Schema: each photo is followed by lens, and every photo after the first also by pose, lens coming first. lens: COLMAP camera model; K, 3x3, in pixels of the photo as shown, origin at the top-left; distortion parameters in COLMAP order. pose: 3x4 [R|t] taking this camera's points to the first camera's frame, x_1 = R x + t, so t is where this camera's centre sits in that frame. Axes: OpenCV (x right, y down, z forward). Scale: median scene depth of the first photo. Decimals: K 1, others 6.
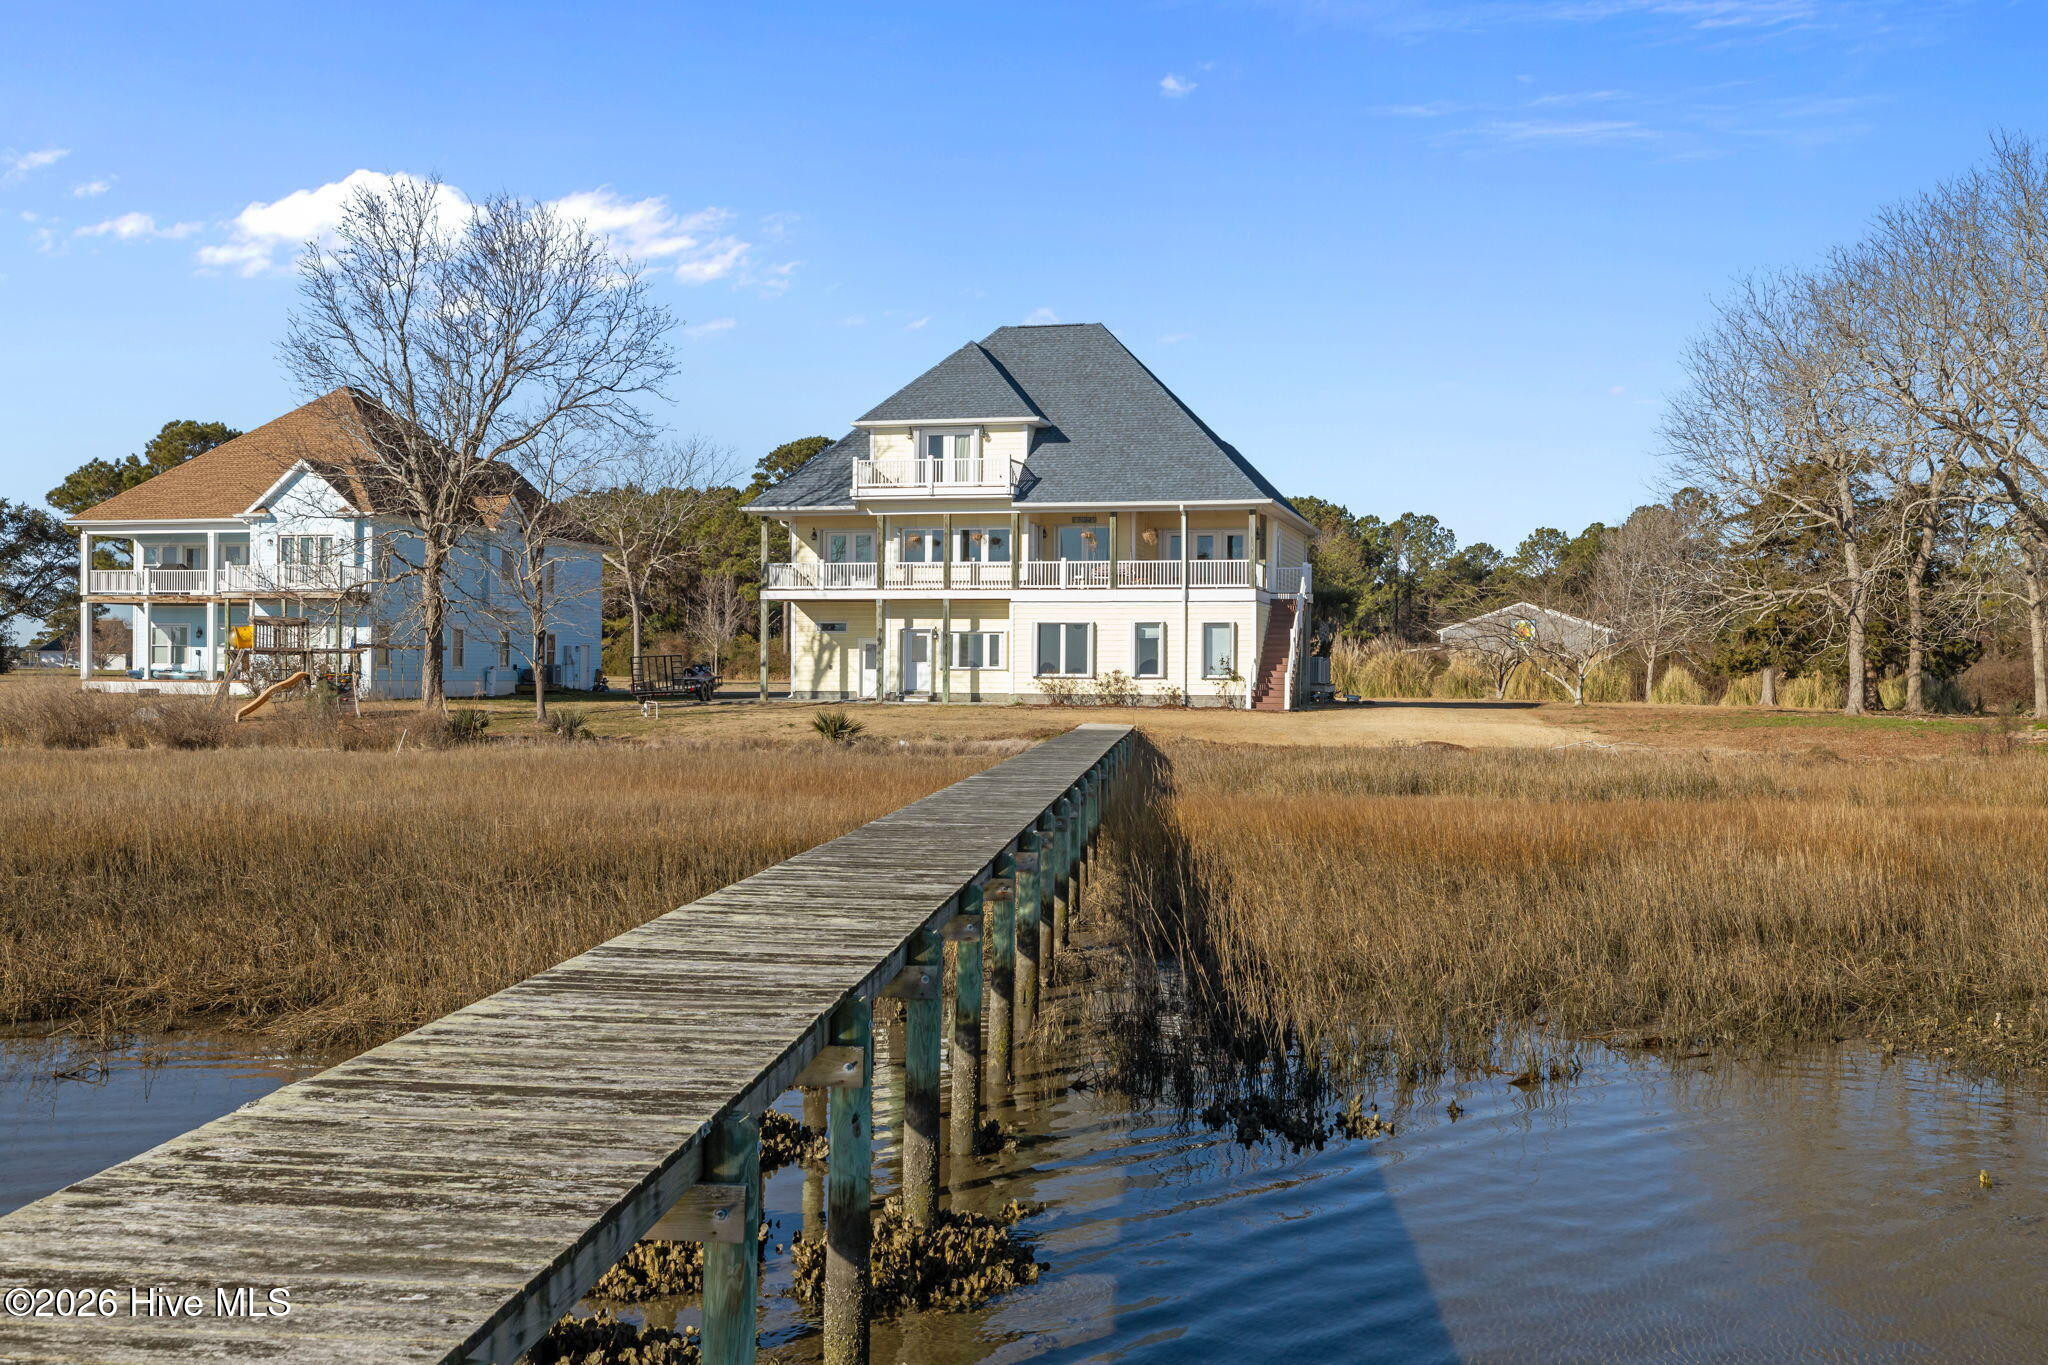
lens RADIAL K [[5553.9, 0, 1022.8], [0, 5553.9, 683.3], [0, 0, 1]] dist [-0.078046, 0.000000]
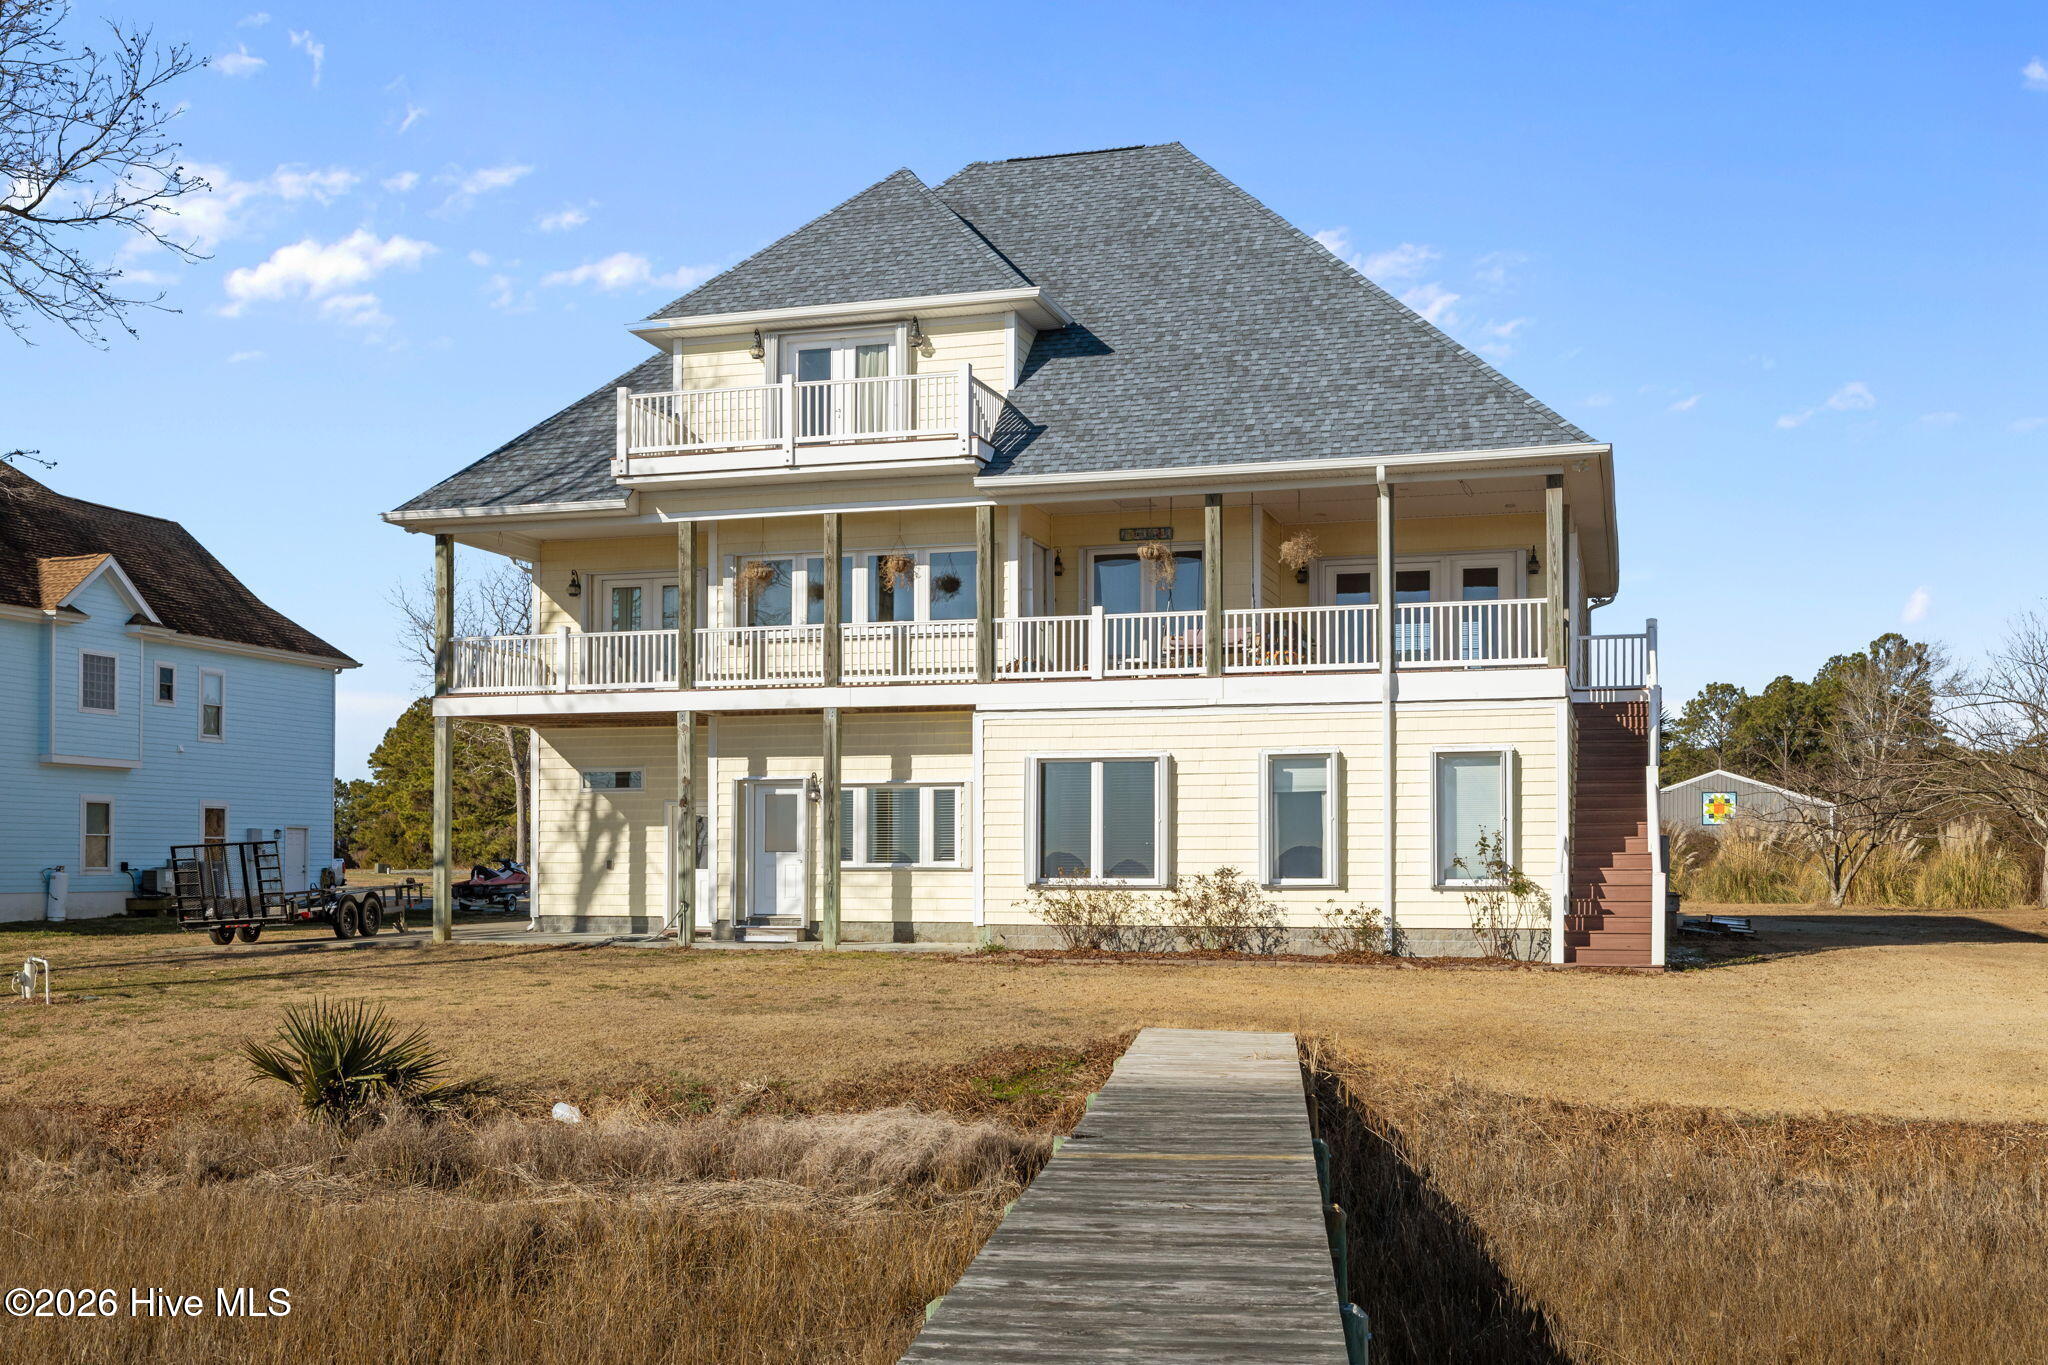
lens RADIAL K [[5553.9, 0, 1024.9], [0, 5553.9, 683.4], [0, 0, 1]] dist [-0.078046, 0.000000]
pose [[0.999888, -0.008012, -0.012645, 0.007004], [0.007573, 0.999380, -0.034376, -0.002007], [0.012913, 0.034276, 0.999329, 0.563293]]
